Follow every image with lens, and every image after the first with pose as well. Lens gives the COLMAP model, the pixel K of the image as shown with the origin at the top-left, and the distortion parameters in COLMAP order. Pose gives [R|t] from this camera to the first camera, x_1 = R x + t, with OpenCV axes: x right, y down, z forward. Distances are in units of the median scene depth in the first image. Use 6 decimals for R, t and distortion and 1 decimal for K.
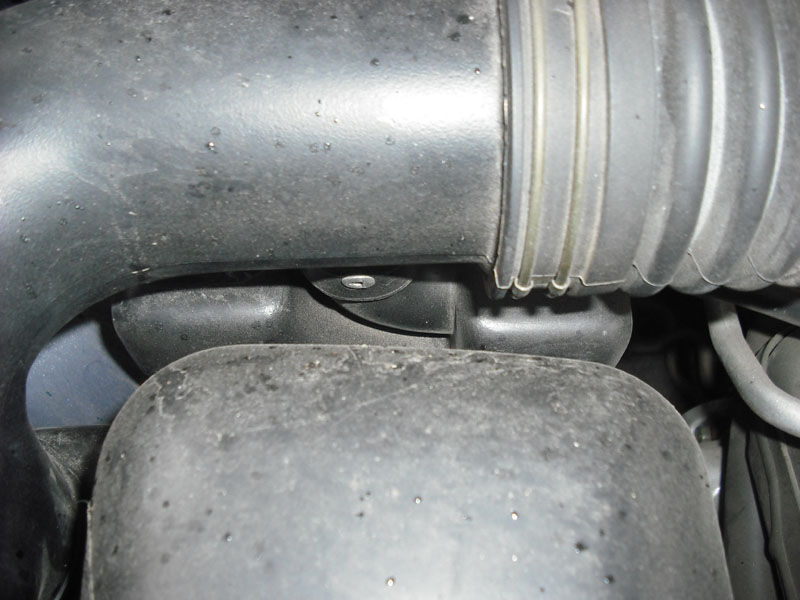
lens RADIAL K [[866.8, 0, 413.5], [0, 866.8, 302.6], [0, 0, 1]] dist [-0.162360, 0.125261]
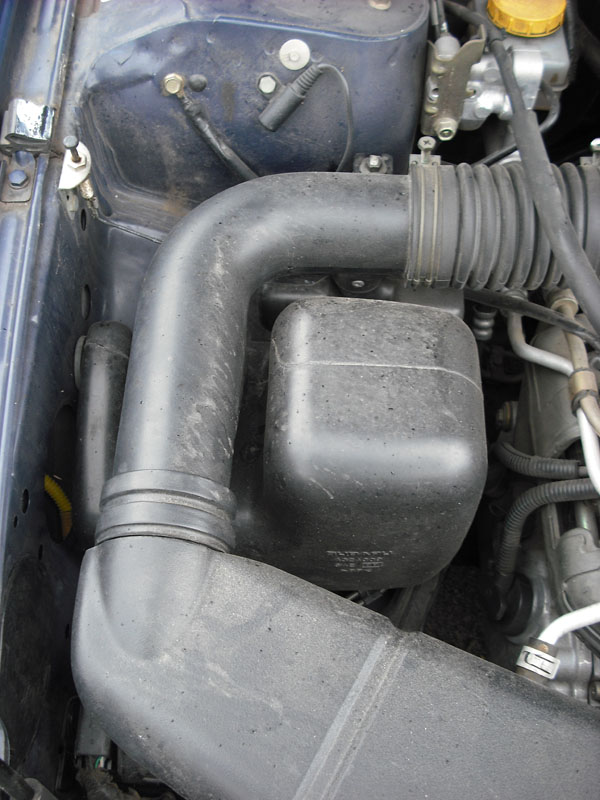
lens RADIAL K [[866.8, 0, 300.0], [0, 866.8, 400.0], [0, 0, 1]] dist [-0.162360, 0.125261]
pose [[0.997030, 0.056998, -0.051800, -0.113176], [-0.058977, 0.997554, -0.037521, 0.607662], [0.049535, 0.040464, 0.997952, -2.289345]]
